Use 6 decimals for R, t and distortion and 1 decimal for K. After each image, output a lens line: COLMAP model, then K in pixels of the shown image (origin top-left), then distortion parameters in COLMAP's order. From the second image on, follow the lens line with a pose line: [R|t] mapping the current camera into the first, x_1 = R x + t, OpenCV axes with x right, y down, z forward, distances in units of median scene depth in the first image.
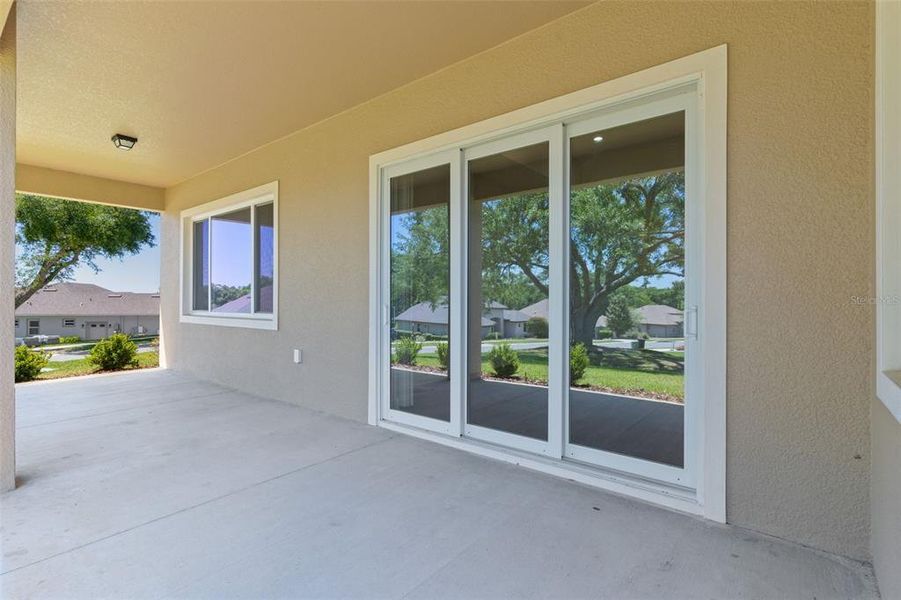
lens RADIAL K [[436.9, 0, 445.7], [0, 436.9, 297.7], [0, 0, 1]] dist [-0.000127, 0.000073]
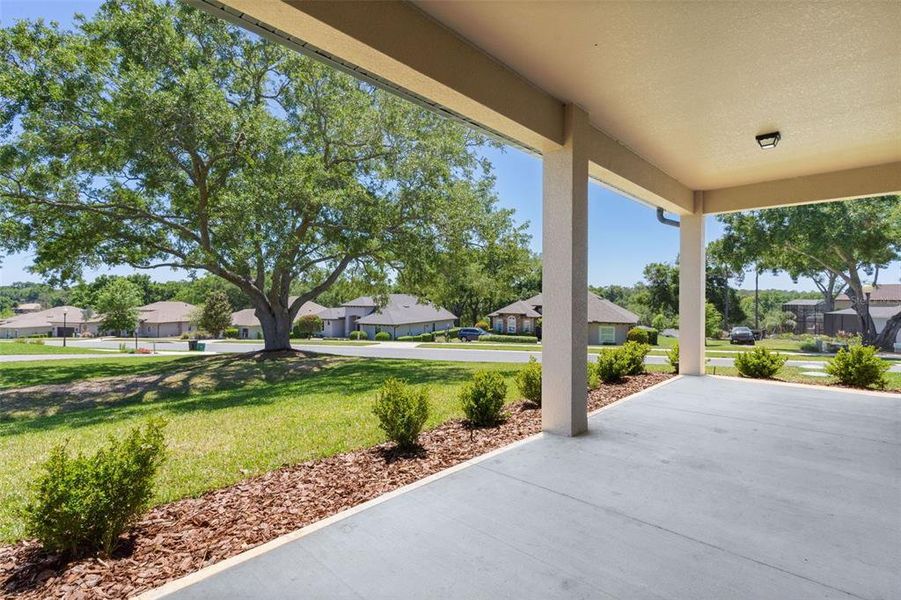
lens RADIAL K [[436.9, 0, 445.8], [0, 436.9, 299.6], [0, 0, 1]] dist [-0.000127, 0.000073]
pose [[-0.084935, 0.002321, -0.996384, 0.272877], [-0.003919, 0.999989, 0.002663, -0.010990], [0.996379, 0.004131, -0.084925, 0.387952]]
